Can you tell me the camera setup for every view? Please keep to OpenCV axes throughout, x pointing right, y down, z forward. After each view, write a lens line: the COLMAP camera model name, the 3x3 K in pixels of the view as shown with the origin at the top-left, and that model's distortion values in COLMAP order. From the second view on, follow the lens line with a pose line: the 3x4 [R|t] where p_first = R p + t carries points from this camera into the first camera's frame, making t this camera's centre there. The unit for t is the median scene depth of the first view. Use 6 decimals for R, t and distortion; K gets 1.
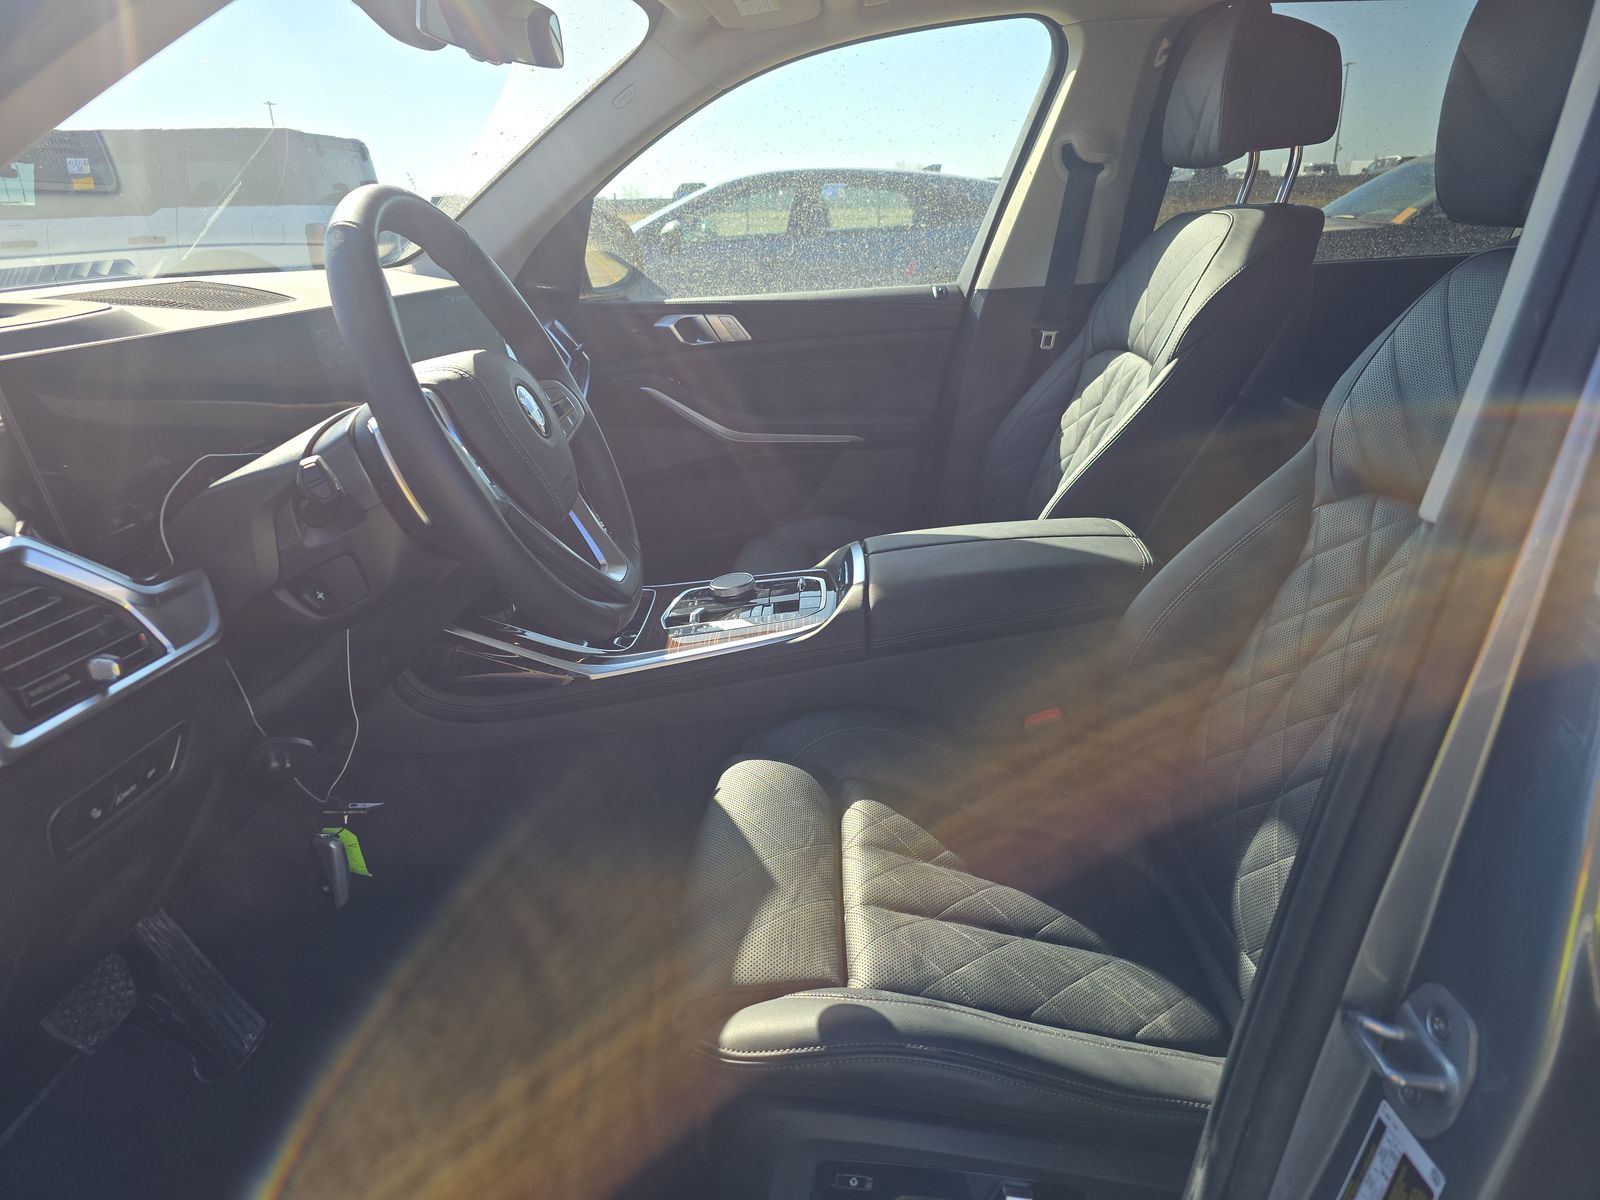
lens RADIAL K [[1083.6, 0, 800.0], [0, 1083.6, 600.0], [0, 0, 1]] dist [0.072027, -0.074883]
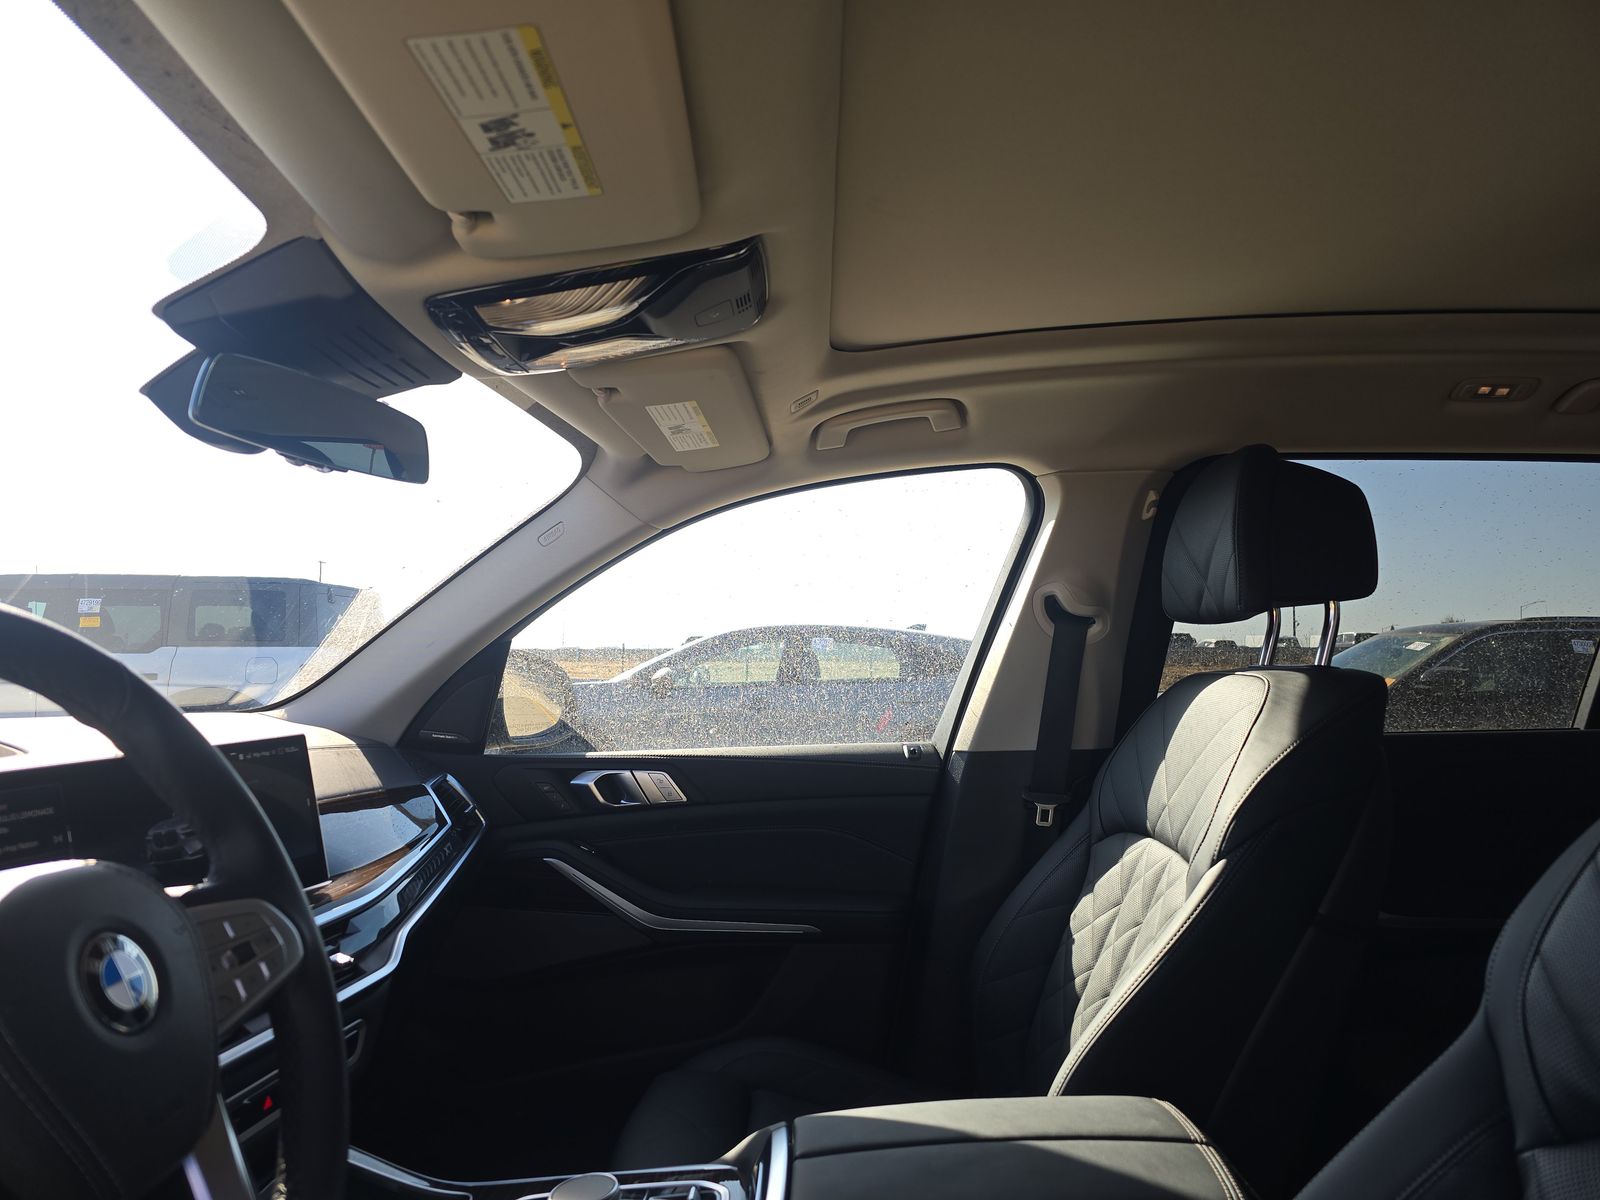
lens RADIAL K [[1083.6, 0, 800.0], [0, 1083.6, 600.0], [0, 0, 1]] dist [0.072027, -0.074883]
pose [[0.999688, 0.024977, 0.000335, 0.041708], [-0.022880, 0.920953, -0.389001, -0.066735], [-0.010024, 0.388872, 0.921237, 0.195225]]
